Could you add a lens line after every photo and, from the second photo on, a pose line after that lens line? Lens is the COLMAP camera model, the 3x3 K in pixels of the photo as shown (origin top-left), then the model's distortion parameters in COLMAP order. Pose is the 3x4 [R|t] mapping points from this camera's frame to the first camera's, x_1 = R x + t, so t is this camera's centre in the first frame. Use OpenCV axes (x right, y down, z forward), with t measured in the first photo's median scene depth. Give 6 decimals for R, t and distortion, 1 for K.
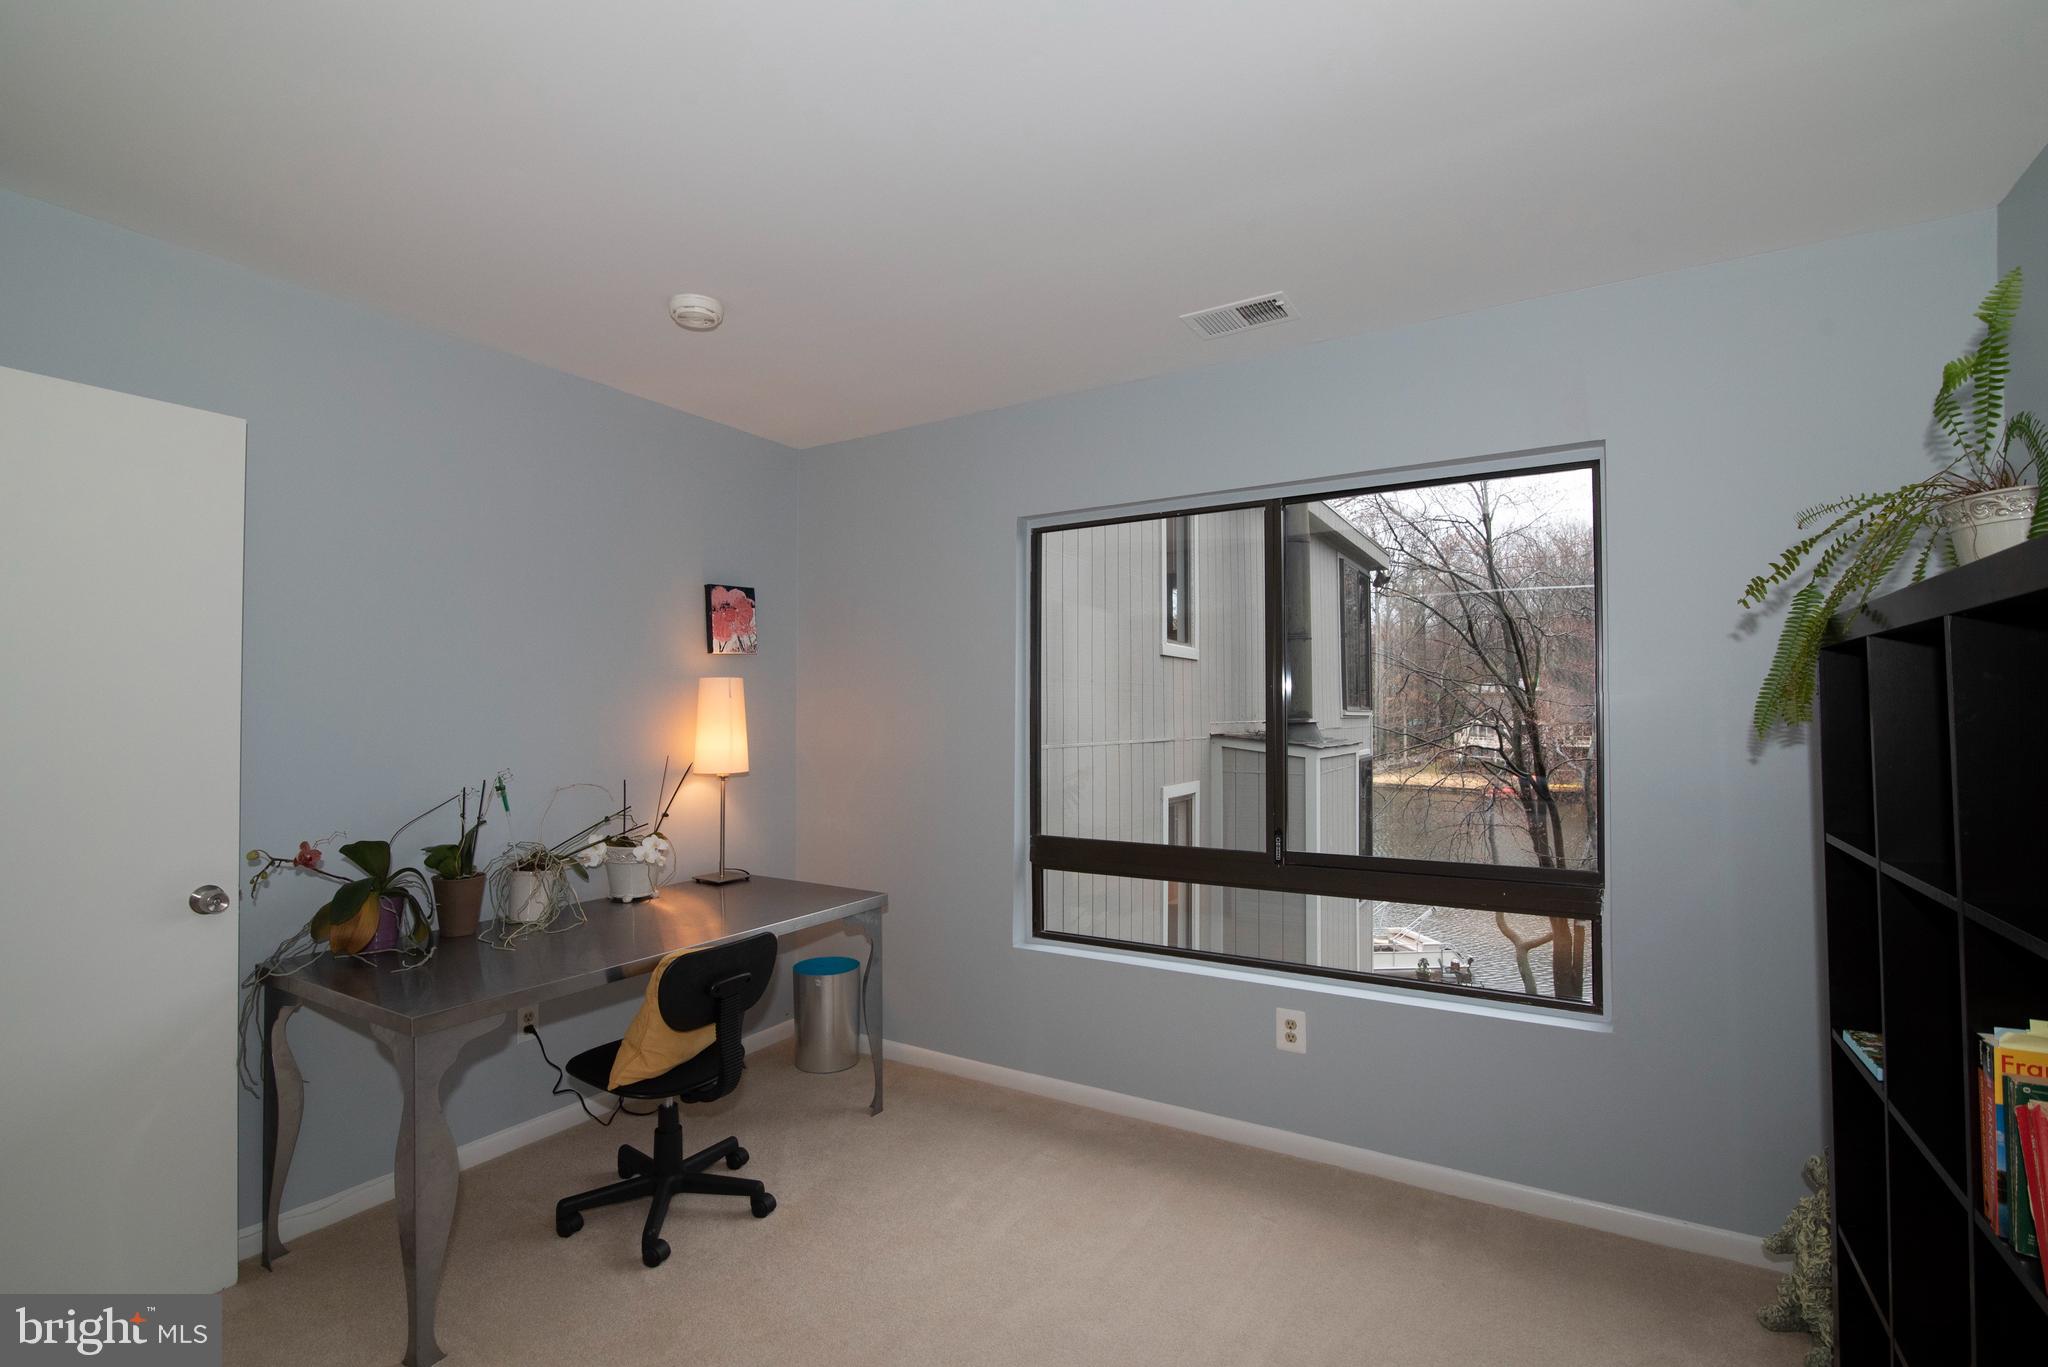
lens RADIAL K [[932.4, 0, 1029.6], [0, 932.4, 691.1], [0, 0, 1]] dist [-0.019125, 0.000997]
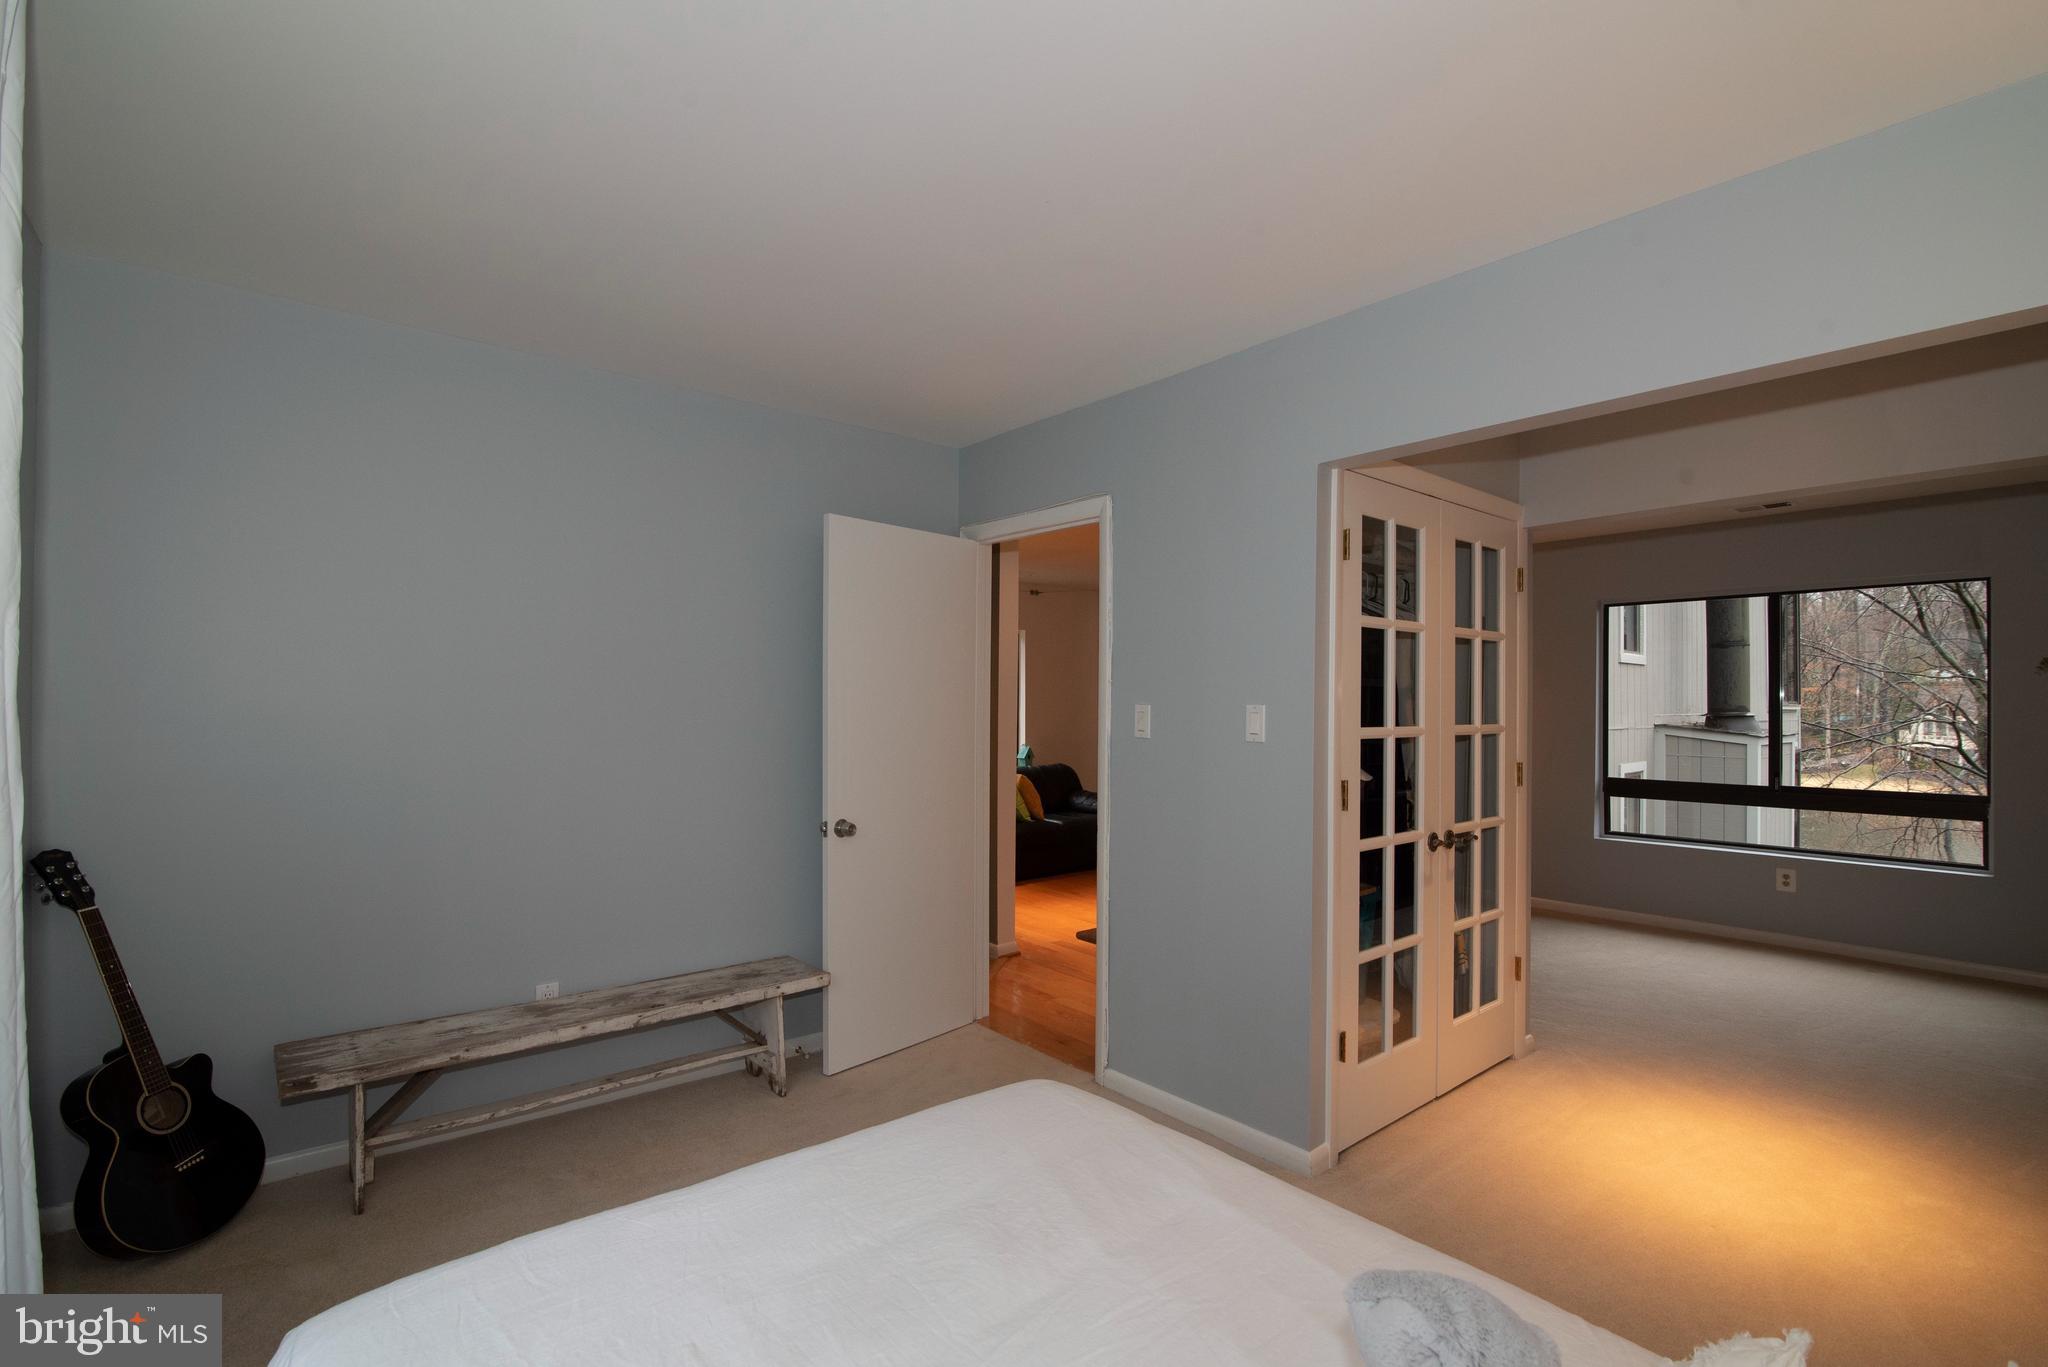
lens RADIAL K [[932.4, 0, 1022.2], [0, 932.4, 691.4], [0, 0, 1]] dist [-0.019125, 0.000997]
pose [[0.944546, 0.003706, -0.328357, -0.202489], [0.000582, 0.999916, 0.012961, -0.013946], [0.328378, -0.012434, 0.944465, -0.448132]]
